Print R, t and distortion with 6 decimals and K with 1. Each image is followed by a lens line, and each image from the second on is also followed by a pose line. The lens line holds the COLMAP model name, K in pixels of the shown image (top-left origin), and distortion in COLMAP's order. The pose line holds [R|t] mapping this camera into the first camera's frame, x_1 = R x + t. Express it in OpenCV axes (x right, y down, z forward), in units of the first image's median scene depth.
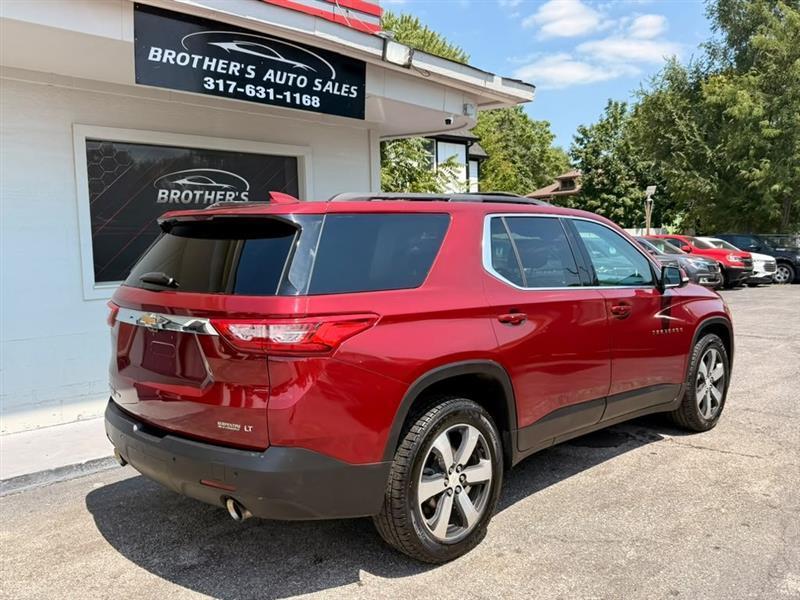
lens RADIAL K [[699.9, 0, 400.2], [0, 699.9, 302.8], [0, 0, 1]] dist [0.126041, -0.238593]
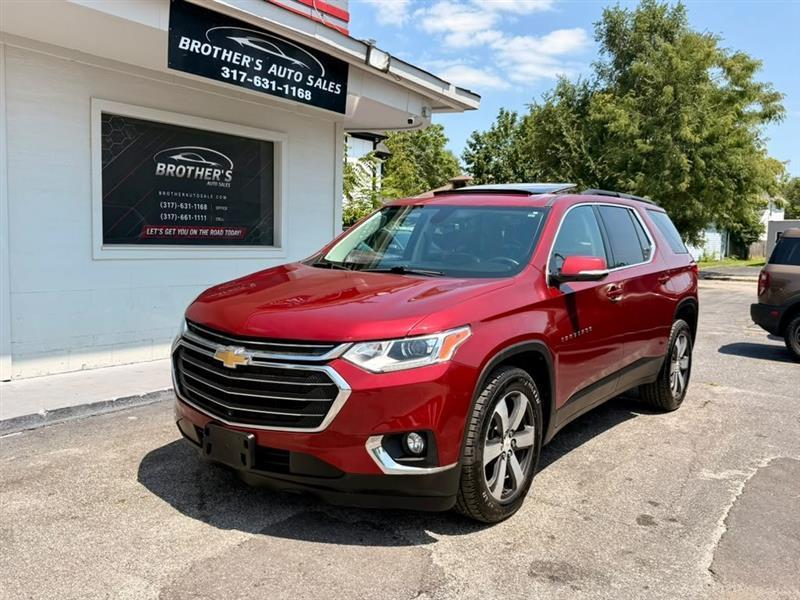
lens RADIAL K [[700.2, 0, 401.1], [0, 700.2, 294.4], [0, 0, 1]] dist [0.137536, -0.275371]
pose [[0.985397, 0.037212, 0.166156, -0.153175], [-0.036300, 0.999305, -0.008521, 0.040750], [-0.166358, 0.002366, 0.986063, -0.150253]]
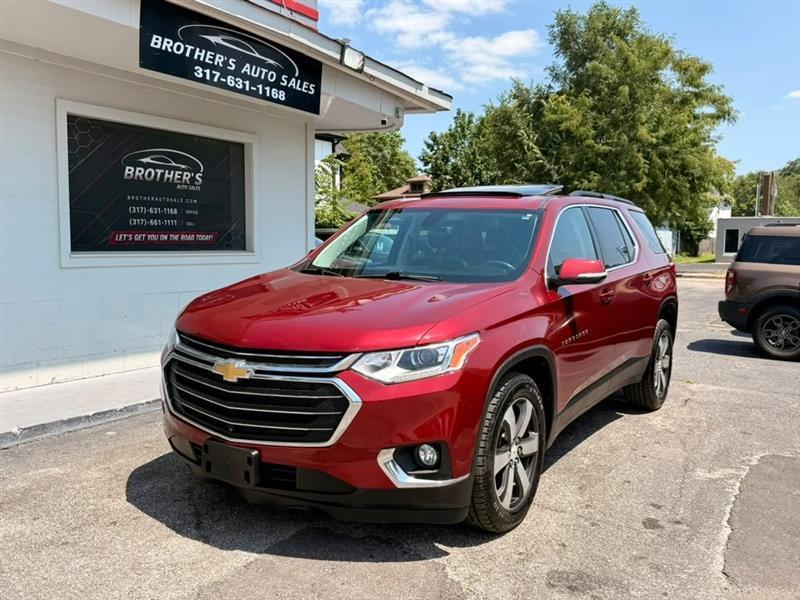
lens RADIAL K [[701.8, 0, 400.0], [0, 701.8, 300.0], [0, 0, 1]] dist [0.117612, -0.227362]
pose [[0.974176, 0.019234, 0.224969, -0.188047], [-0.018849, 0.999815, -0.003861, 0.037013], [-0.225002, -0.000479, 0.974358, -0.125881]]
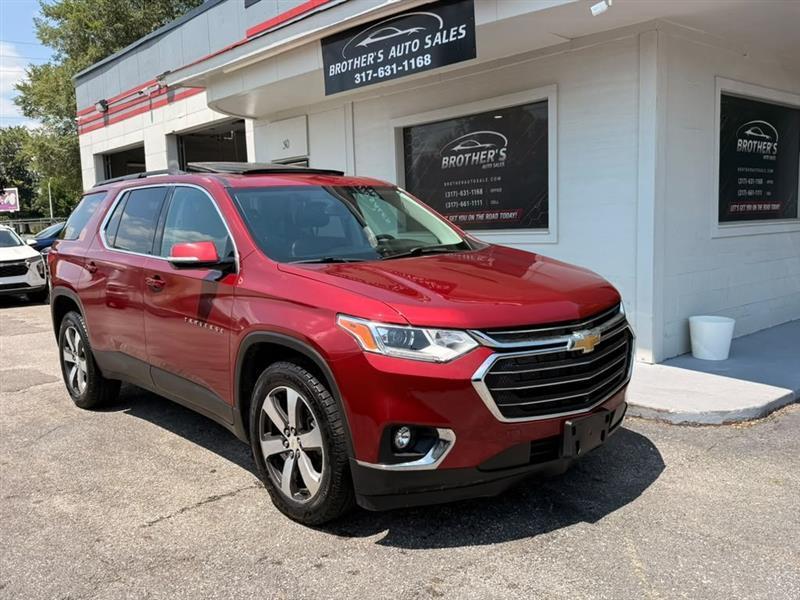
lens RADIAL K [[696.4, 0, 404.3], [0, 696.4, 303.9], [0, 0, 1]] dist [0.117471, -0.224434]
pose [[-0.053813, 0.145754, -0.987856, 0.948031], [-0.049855, 0.987664, 0.148442, -0.090775], [0.997306, 0.057237, -0.045882, 1.060895]]
